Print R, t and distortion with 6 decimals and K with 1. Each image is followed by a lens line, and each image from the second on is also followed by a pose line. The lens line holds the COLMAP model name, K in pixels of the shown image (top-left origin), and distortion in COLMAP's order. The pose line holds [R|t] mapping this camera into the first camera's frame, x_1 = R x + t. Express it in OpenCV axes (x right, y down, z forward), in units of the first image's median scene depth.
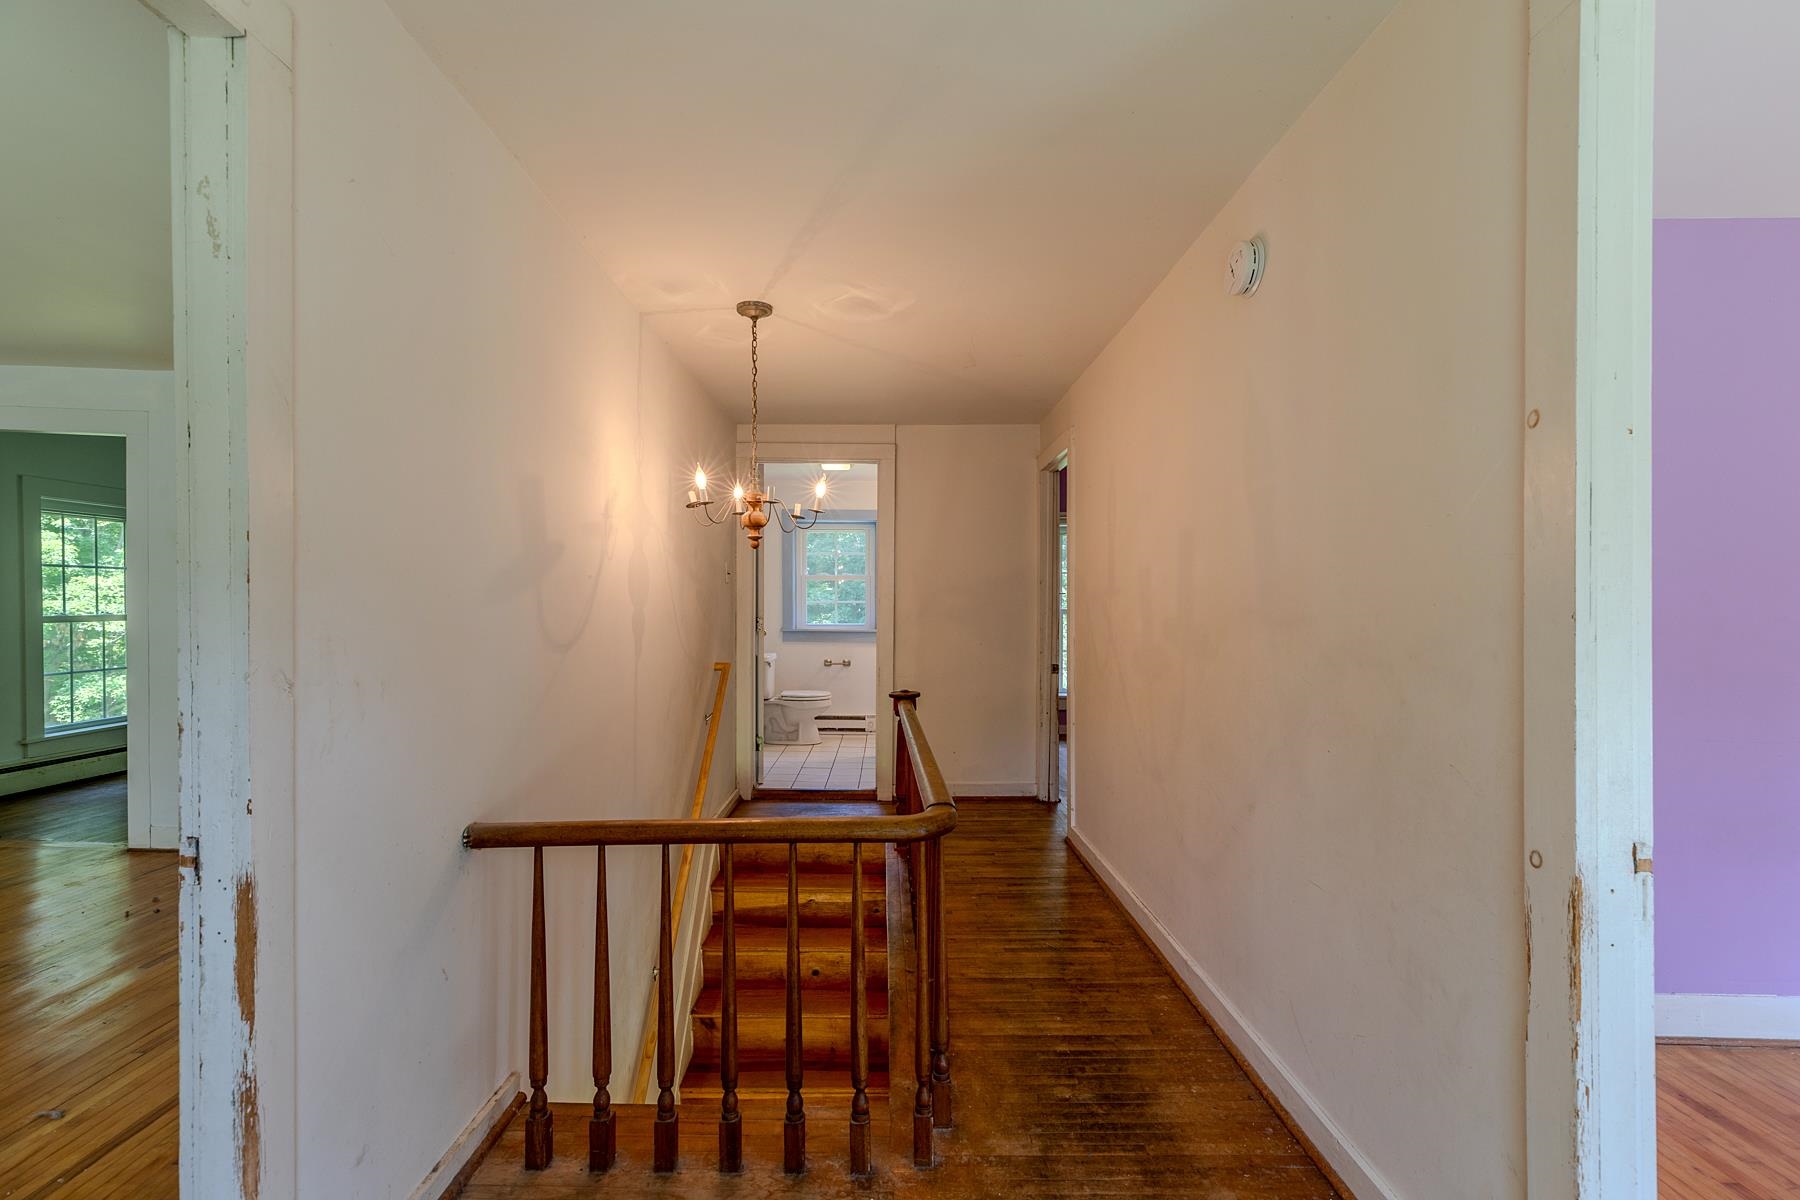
lens RADIAL K [[811.5, 0, 882.9], [0, 811.5, 607.7], [0, 0, 1]] dist [0.010282, -0.001569]
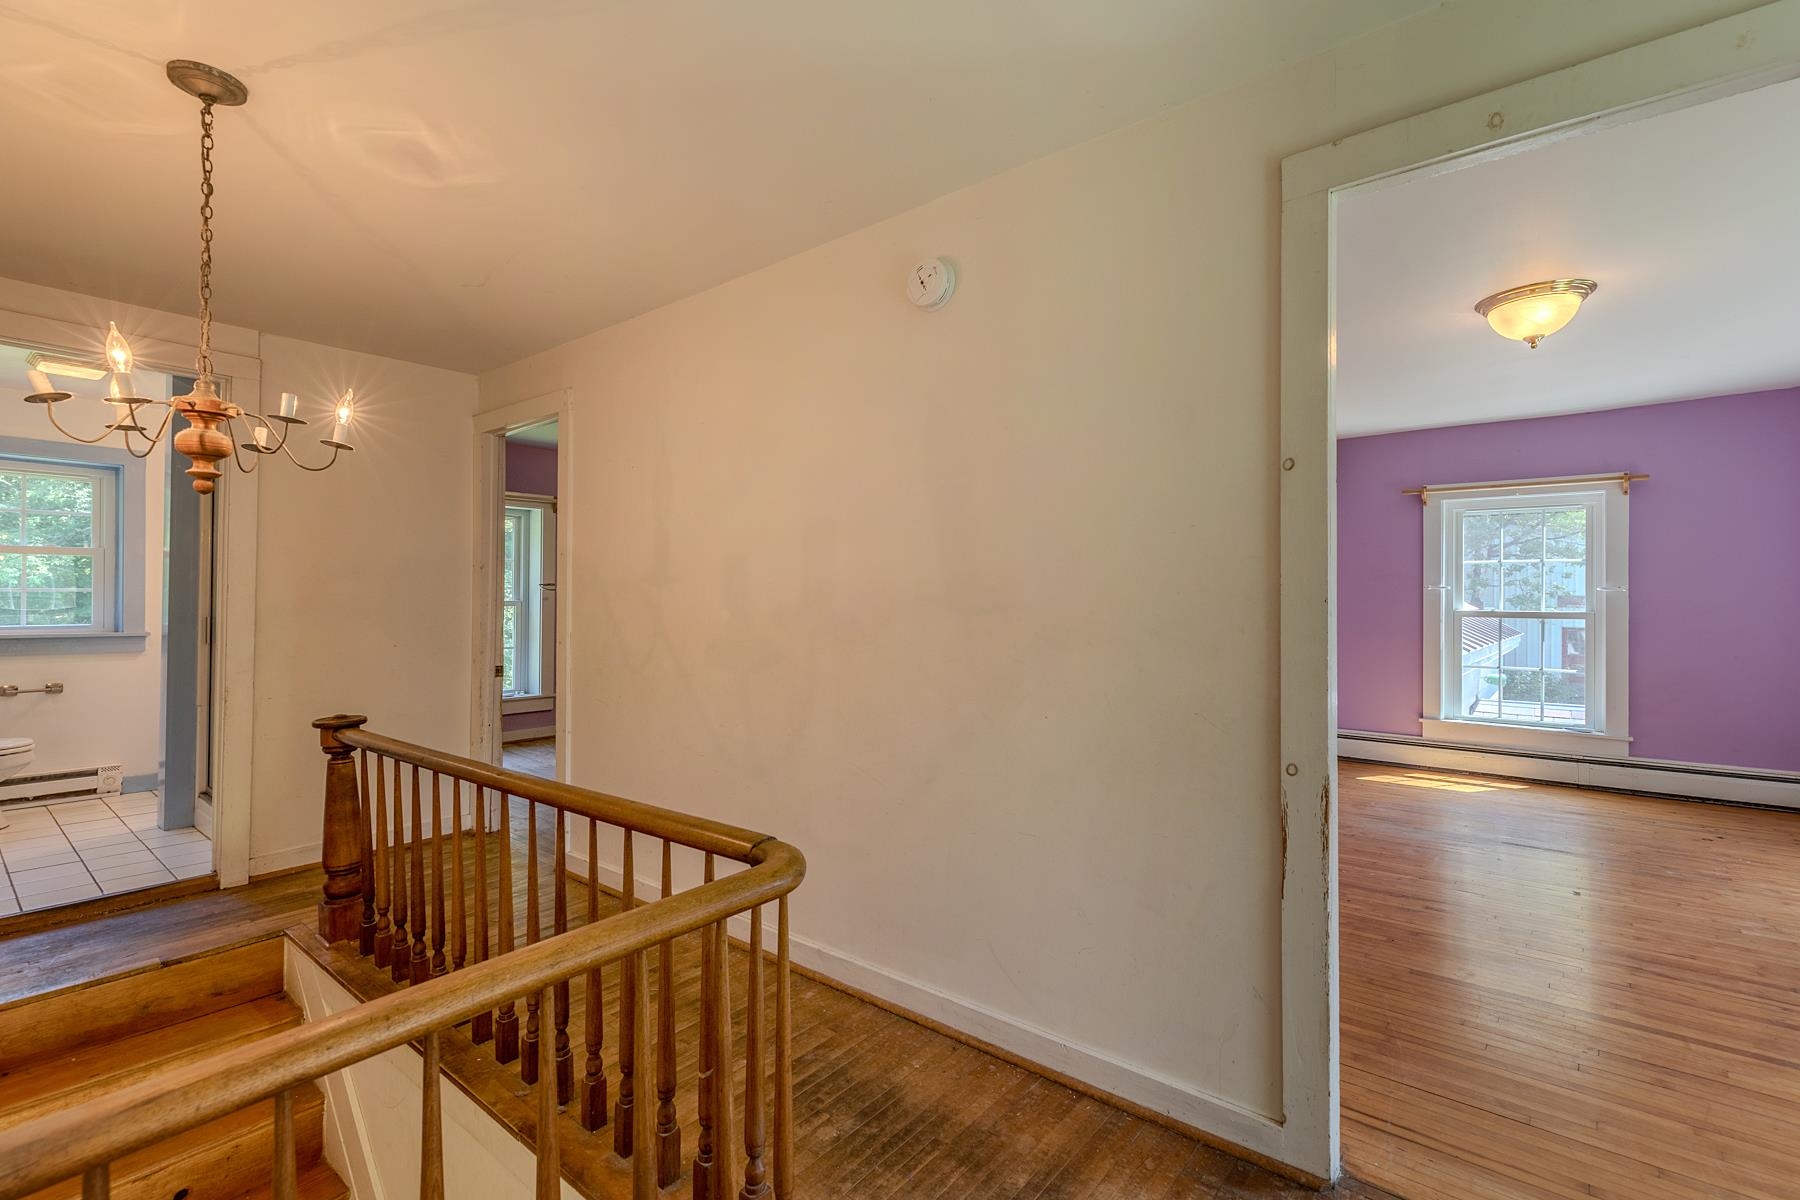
lens RADIAL K [[811.5, 0, 910.7], [0, 811.5, 588.8], [0, 0, 1]] dist [0.010282, -0.001569]
pose [[0.631076, 0.009029, 0.775668, -0.409256], [0.001113, 0.999921, -0.012544, 0.003558], [-0.775720, 0.008779, 0.631016, 0.340051]]
